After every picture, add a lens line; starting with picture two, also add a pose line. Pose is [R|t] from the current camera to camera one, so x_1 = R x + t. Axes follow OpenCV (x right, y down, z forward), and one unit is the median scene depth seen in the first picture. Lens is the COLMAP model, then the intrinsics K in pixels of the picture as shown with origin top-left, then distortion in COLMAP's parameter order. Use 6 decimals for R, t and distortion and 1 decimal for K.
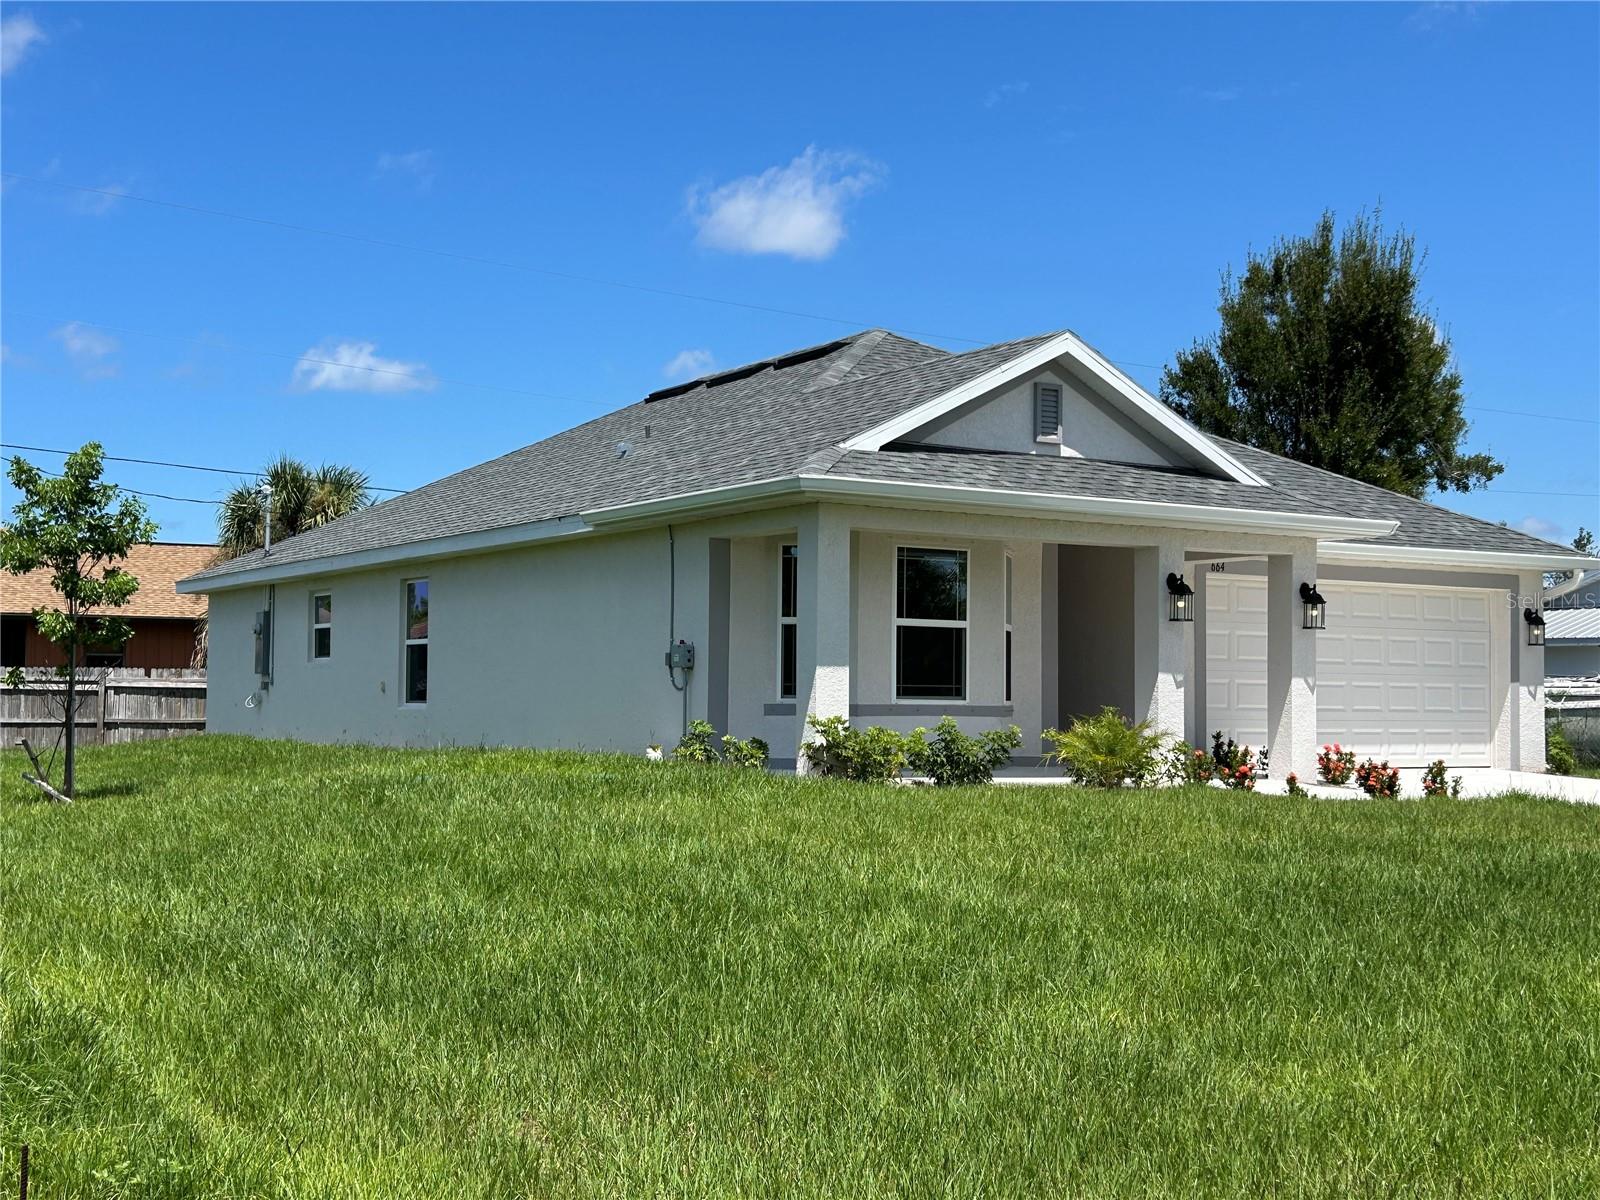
lens RADIAL K [[1994.6, 0, 800.0], [0, 1994.6, 600.0], [0, 0, 1]] dist [0.181350, -0.619261]
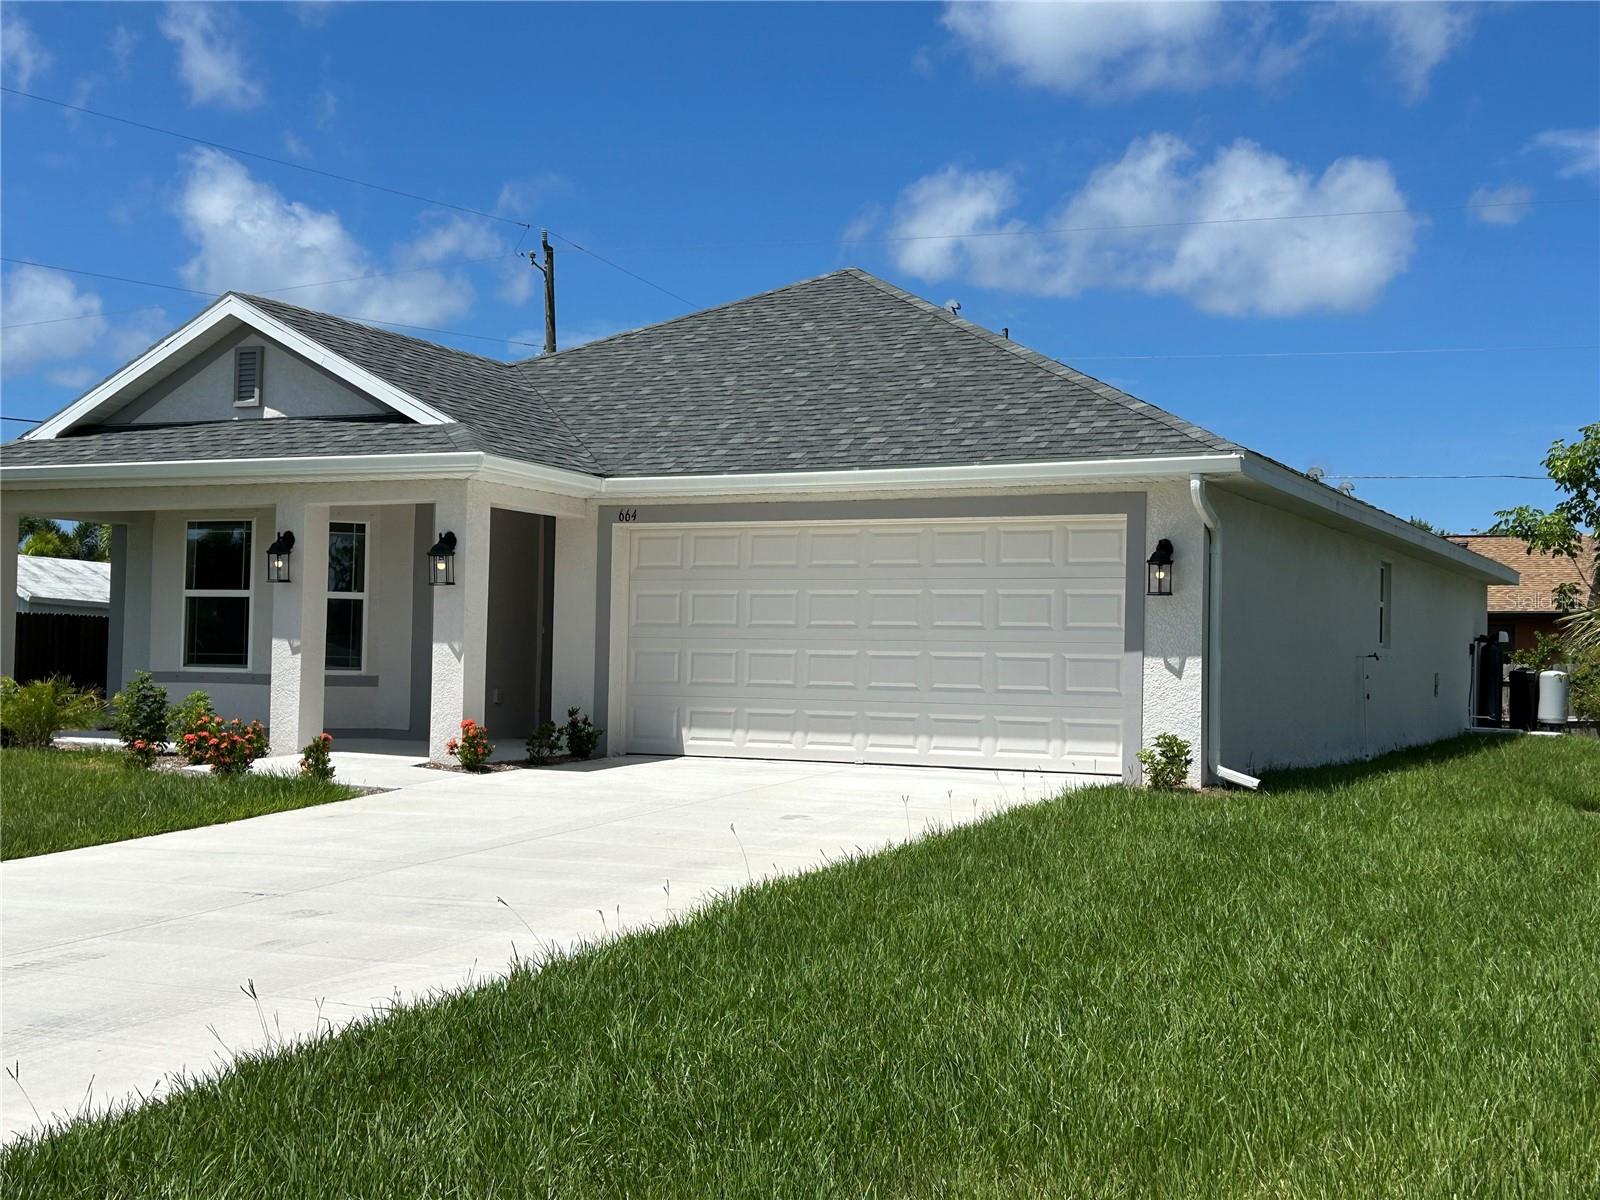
lens RADIAL K [[1994.6, 0, 800.0], [0, 1994.6, 600.0], [0, 0, 1]] dist [0.181350, -0.619261]
pose [[0.520598, -0.033669, -0.853138, 1.095257], [0.024958, 0.999395, -0.024212, 0.047062], [0.853437, -0.008688, 0.521124, 0.701870]]
